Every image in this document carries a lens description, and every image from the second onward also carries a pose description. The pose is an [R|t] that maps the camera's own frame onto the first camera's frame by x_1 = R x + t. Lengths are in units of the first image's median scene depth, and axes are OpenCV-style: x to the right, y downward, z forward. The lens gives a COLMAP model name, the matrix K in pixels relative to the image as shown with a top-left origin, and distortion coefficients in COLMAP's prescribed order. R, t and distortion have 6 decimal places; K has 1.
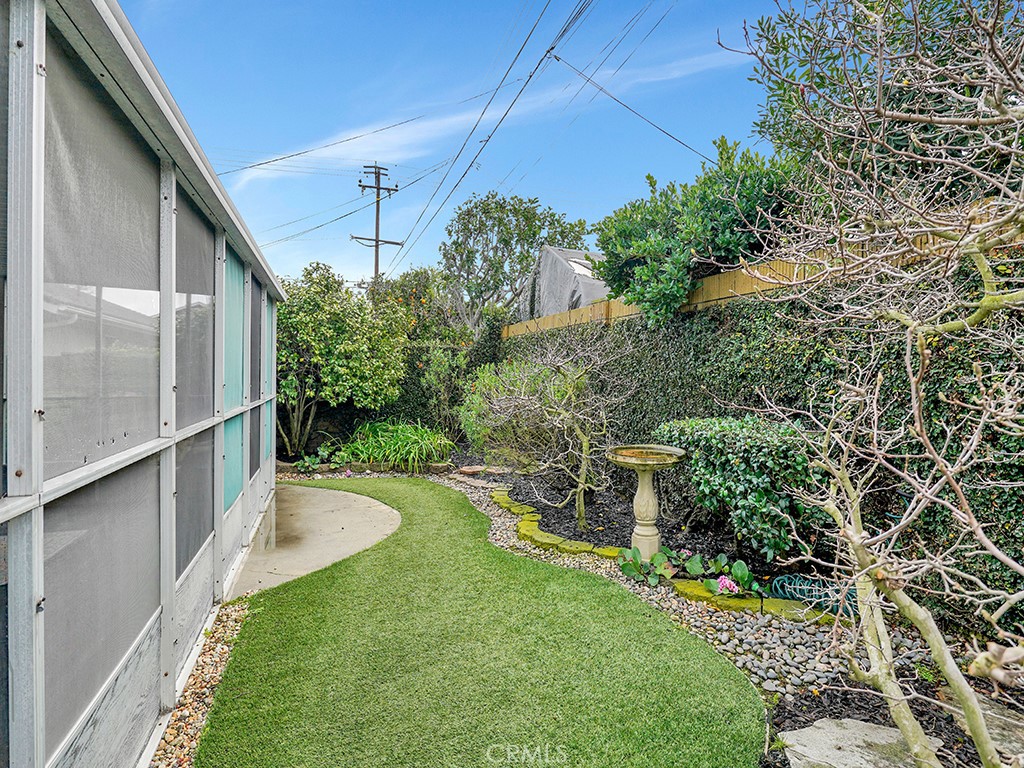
lens RADIAL K [[533.9, 0, 507.7], [0, 533.9, 381.4], [0, 0, 1]] dist [-0.022997, -0.000198]
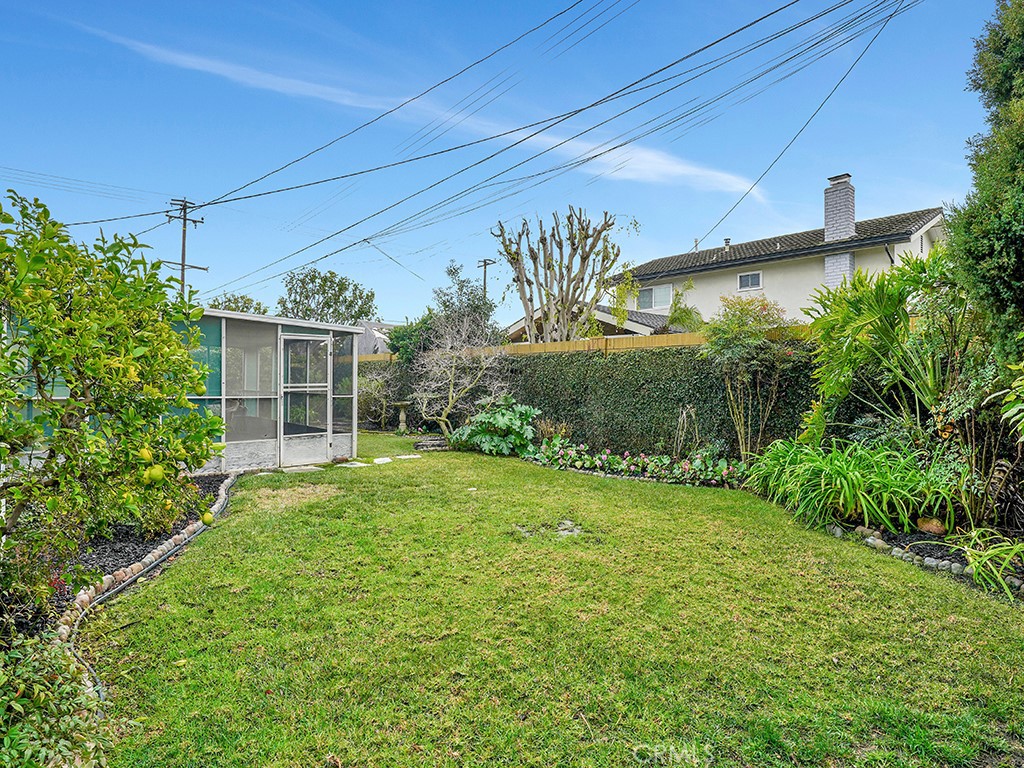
lens RADIAL K [[533.9, 0, 507.1], [0, 533.9, 384.0], [0, 0, 1]] dist [-0.022997, -0.000198]
pose [[0.915546, -0.000624, 0.402213, -0.157716], [0.005109, 0.999936, -0.010079, 0.013370], [-0.402181, 0.011282, 0.915490, -0.748727]]
